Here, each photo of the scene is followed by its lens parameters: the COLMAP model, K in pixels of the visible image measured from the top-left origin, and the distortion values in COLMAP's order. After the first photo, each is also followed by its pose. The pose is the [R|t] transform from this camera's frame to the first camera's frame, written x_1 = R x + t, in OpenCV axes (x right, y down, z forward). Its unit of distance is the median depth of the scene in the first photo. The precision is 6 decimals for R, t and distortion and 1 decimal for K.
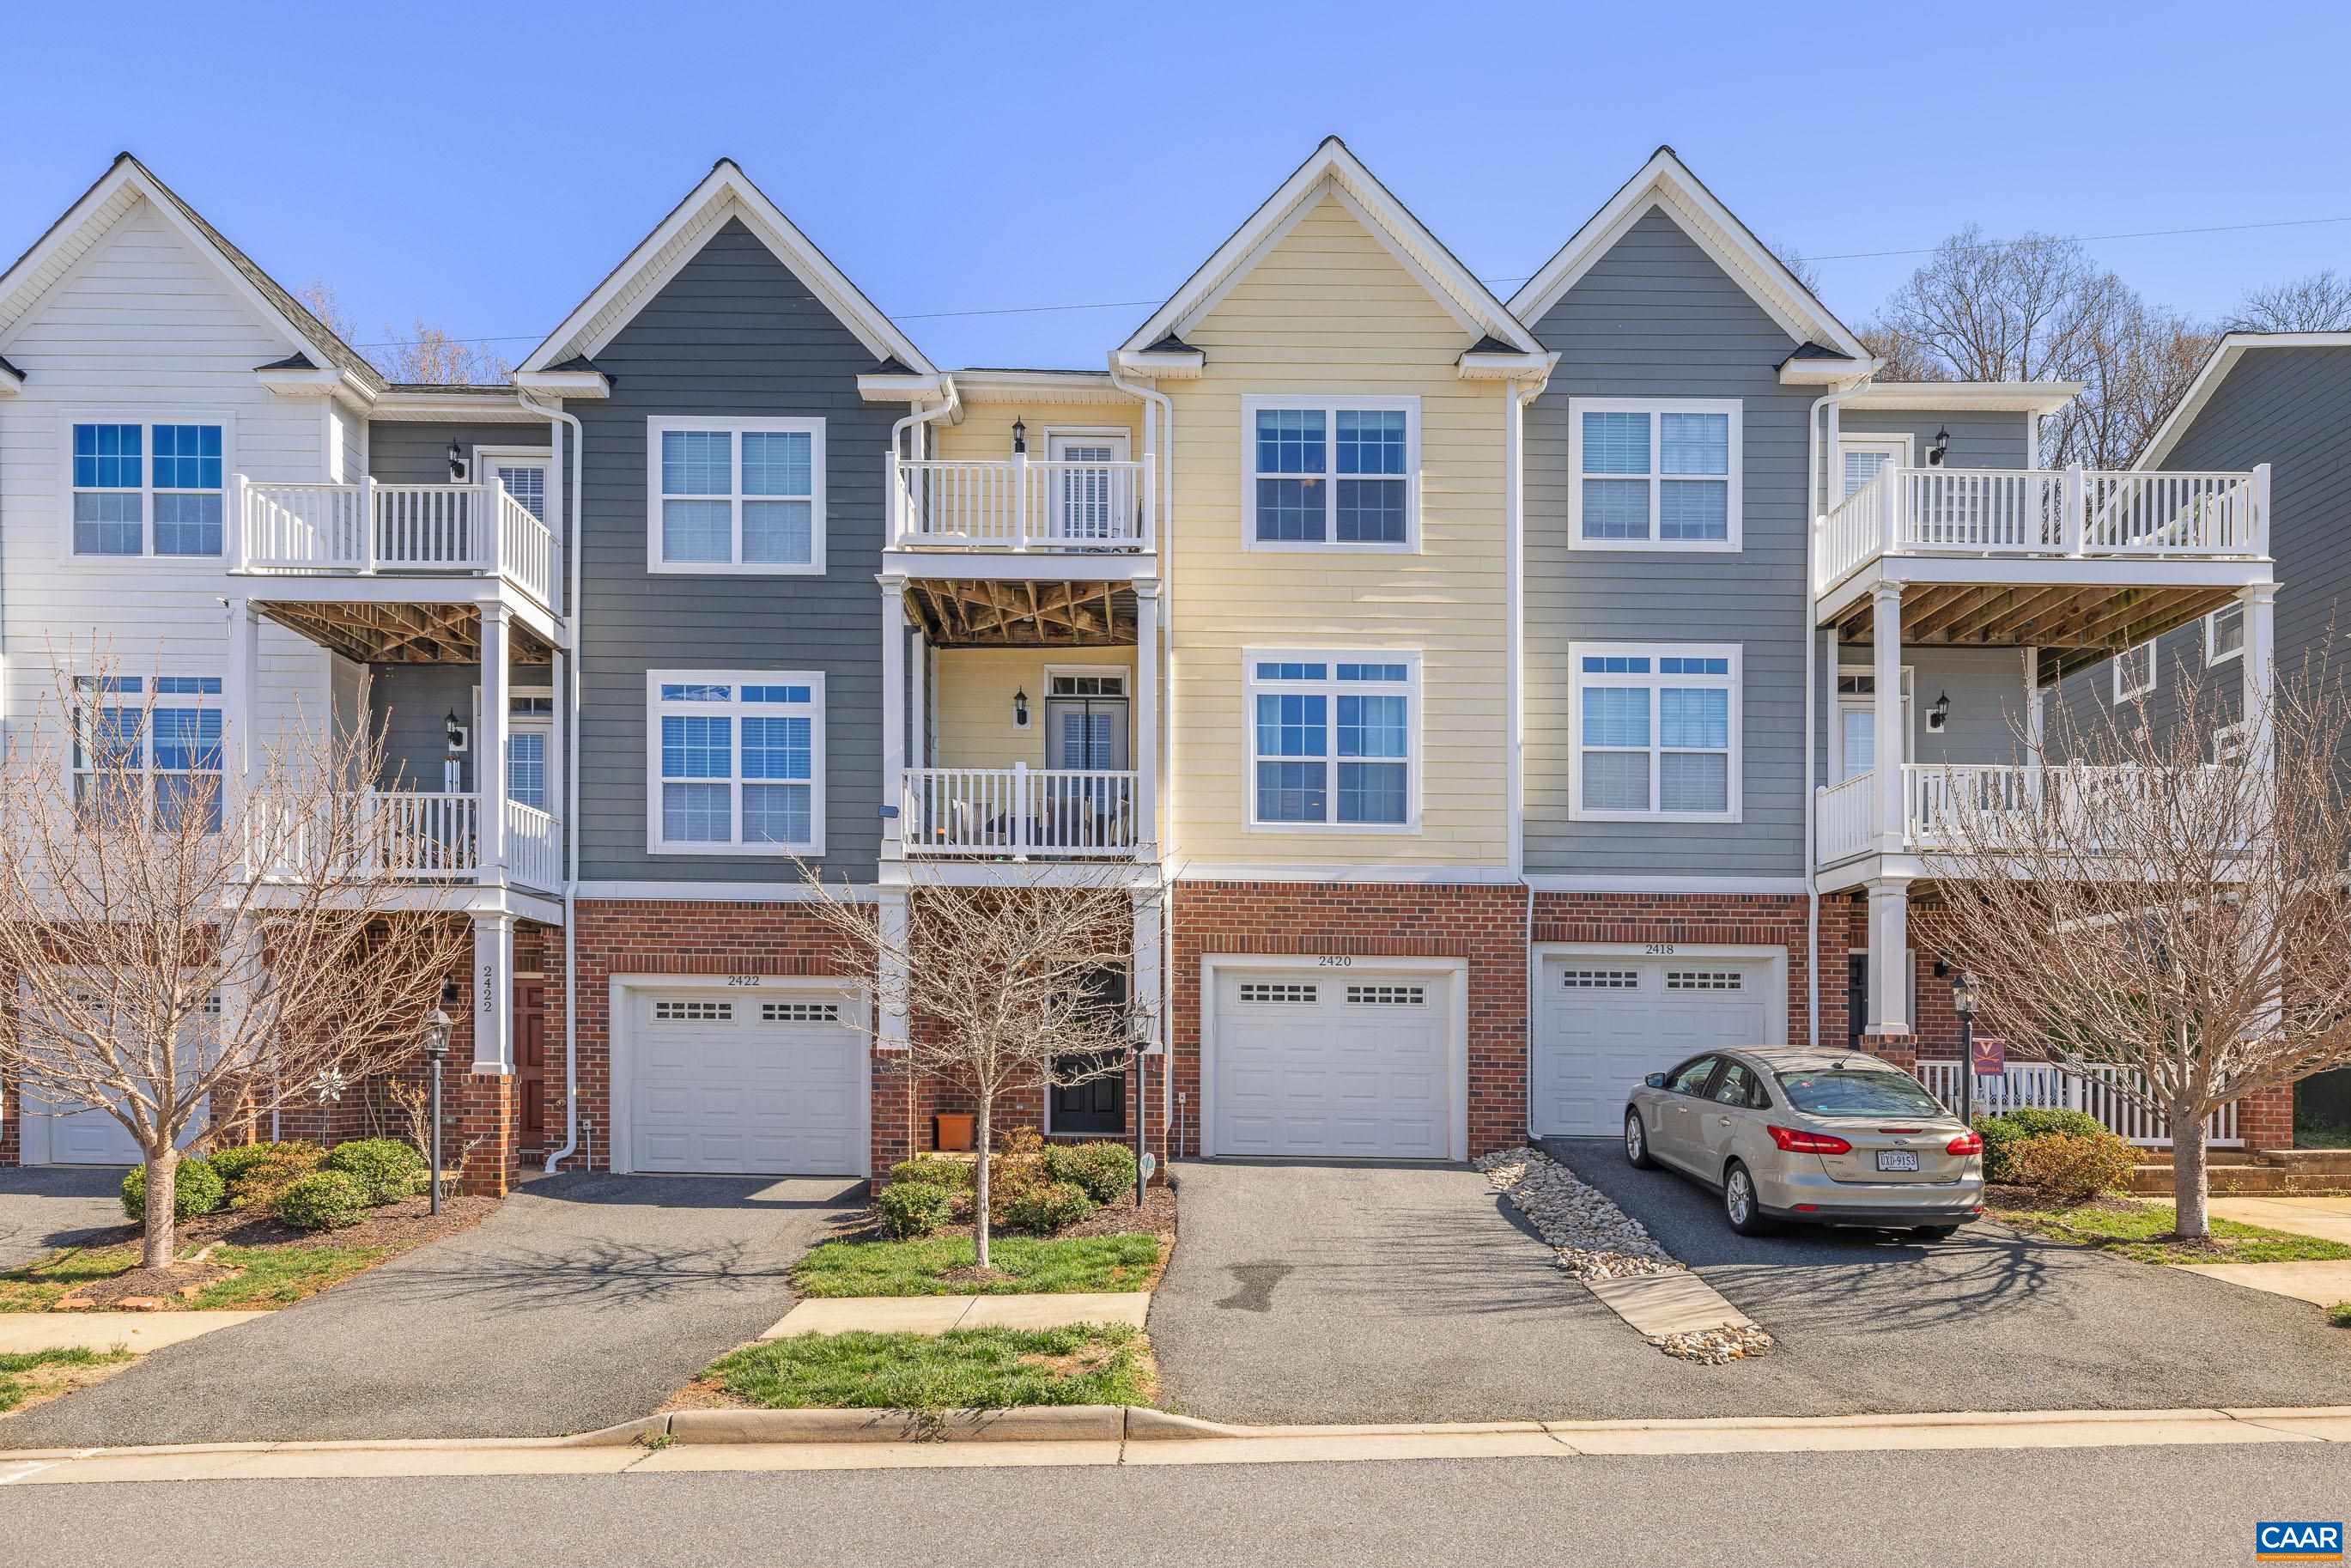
lens RADIAL K [[2158.2, 0, 1175.5], [0, 2158.2, 850.2], [0, 0, 1]] dist [0.009975, -0.003189]
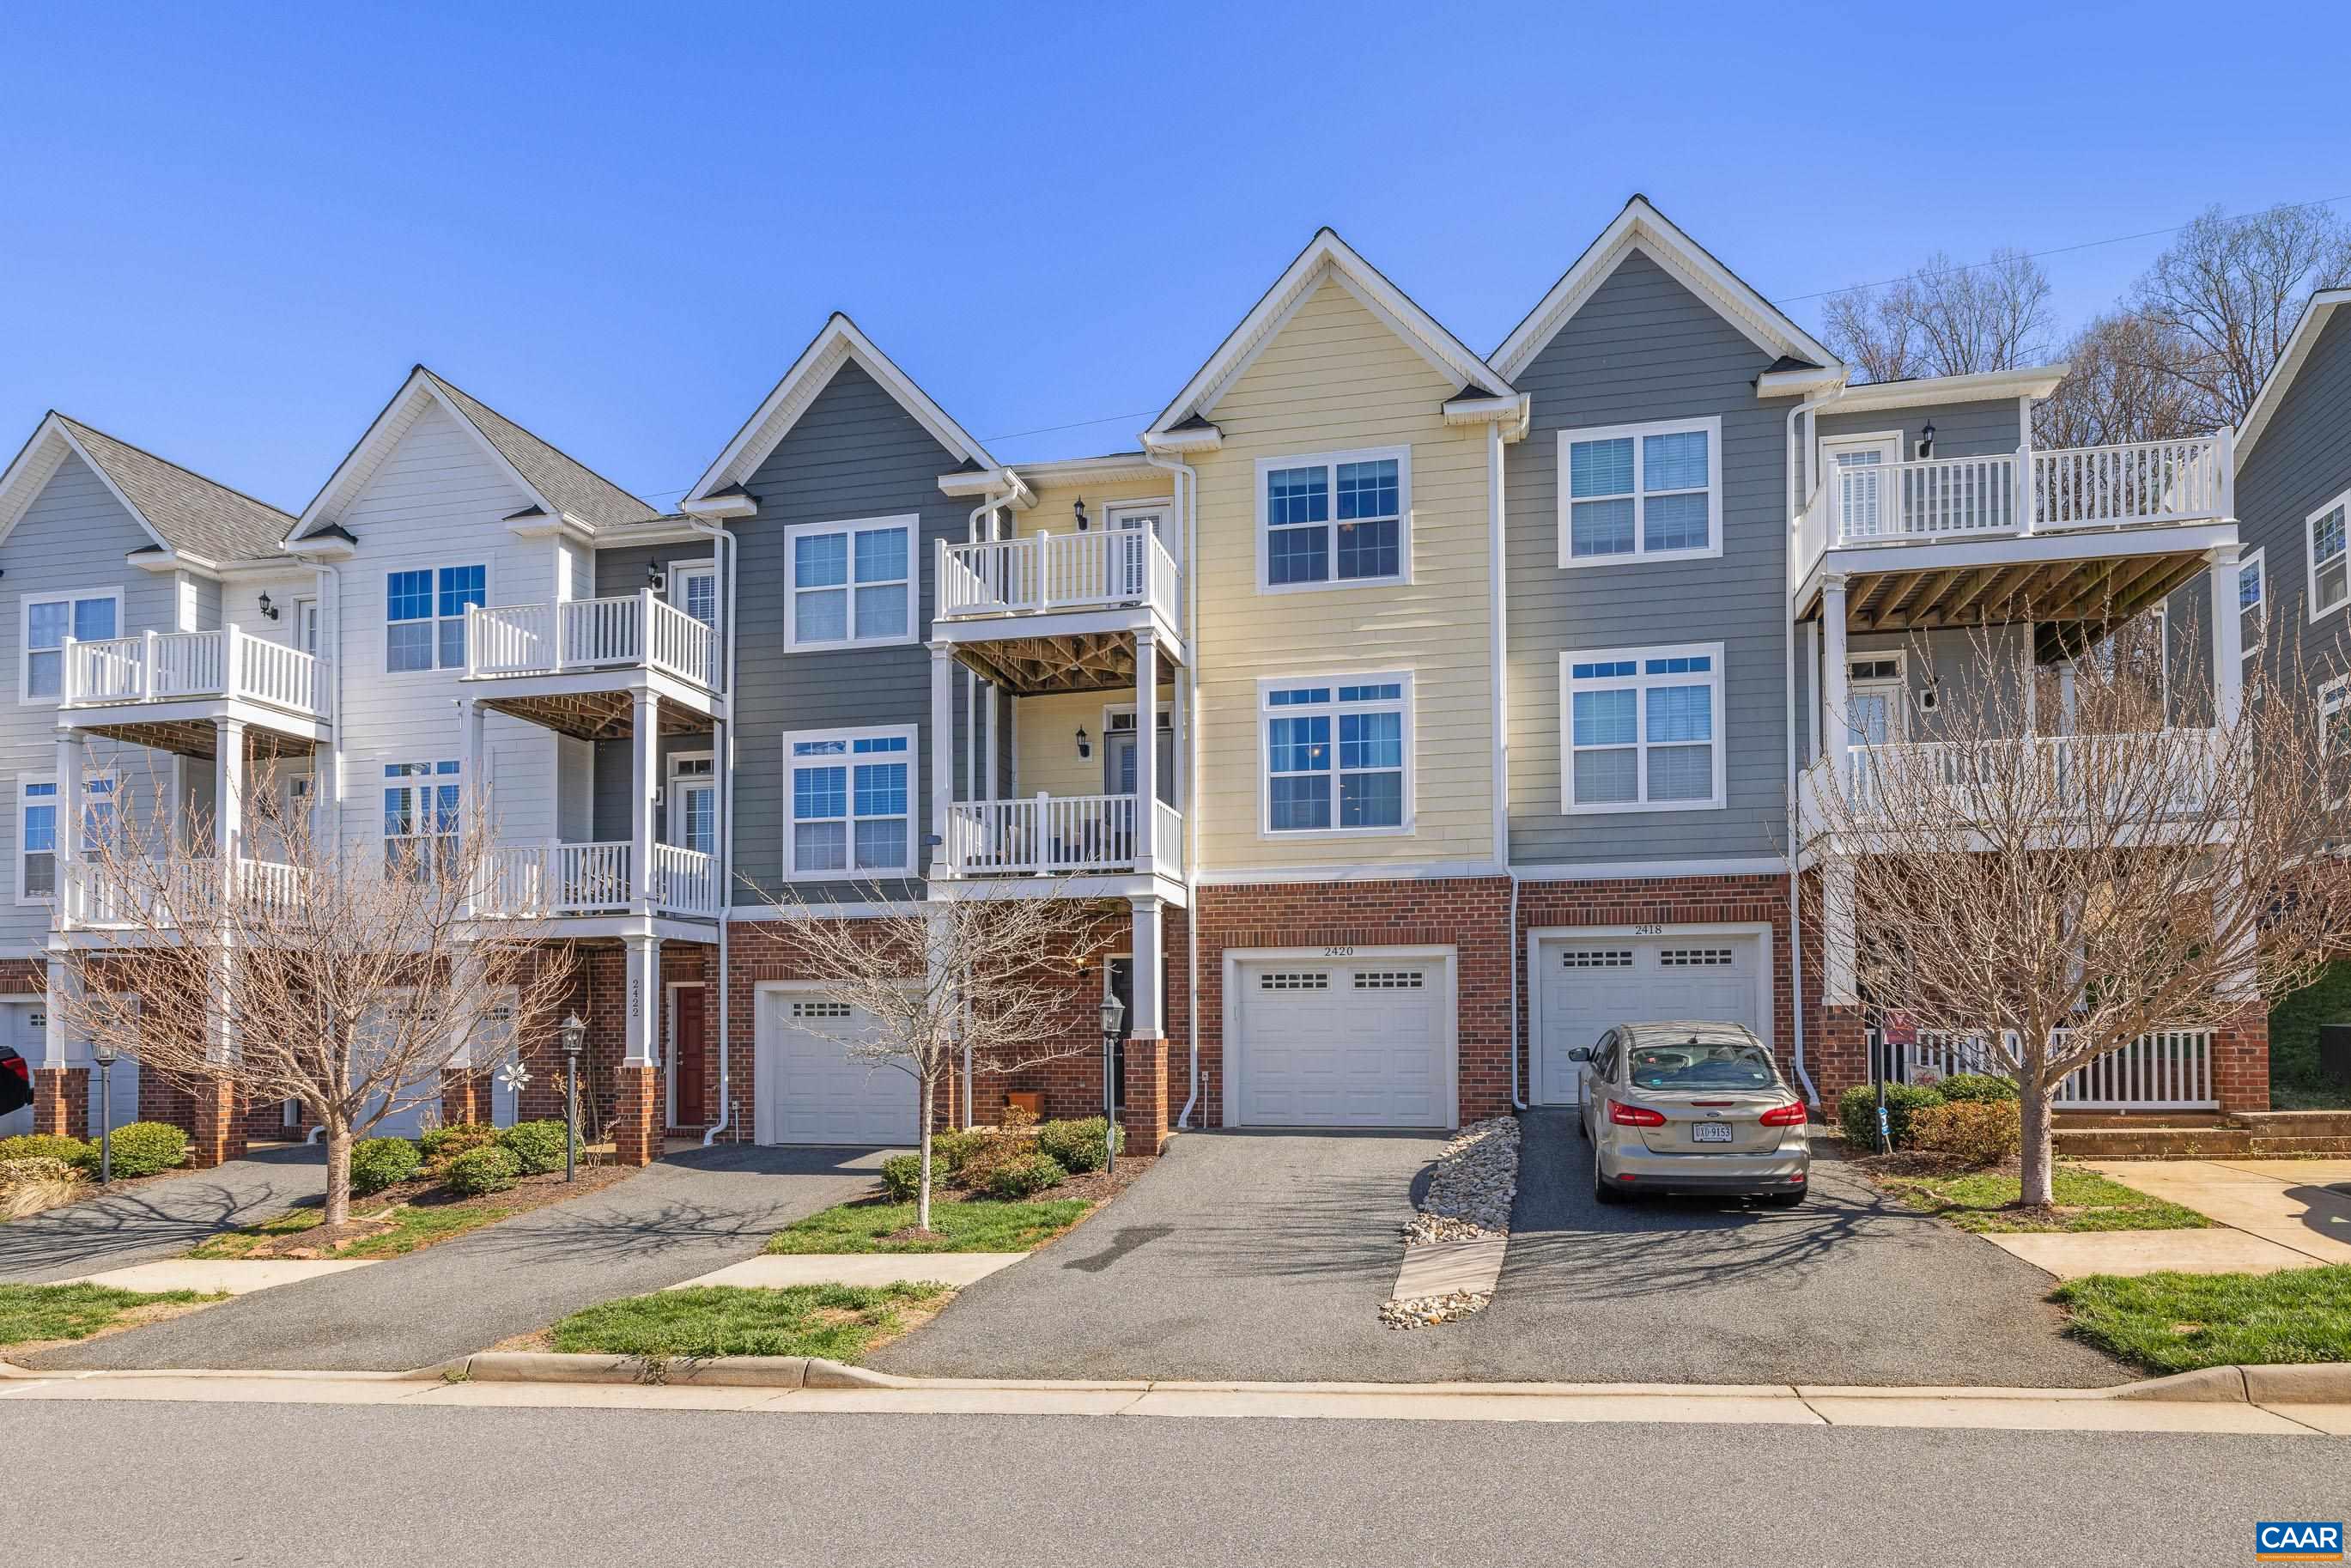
lens RADIAL K [[1855.1, 0, 1175.5], [0, 1855.1, 784.0], [0, 0, 1]] dist [-0.003369, 0.008190]
pose [[0.963999, -0.056474, -0.259840, 0.241686], [0.048028, 0.998094, -0.038745, -0.002339], [0.261533, 0.024871, 0.964874, 0.040976]]
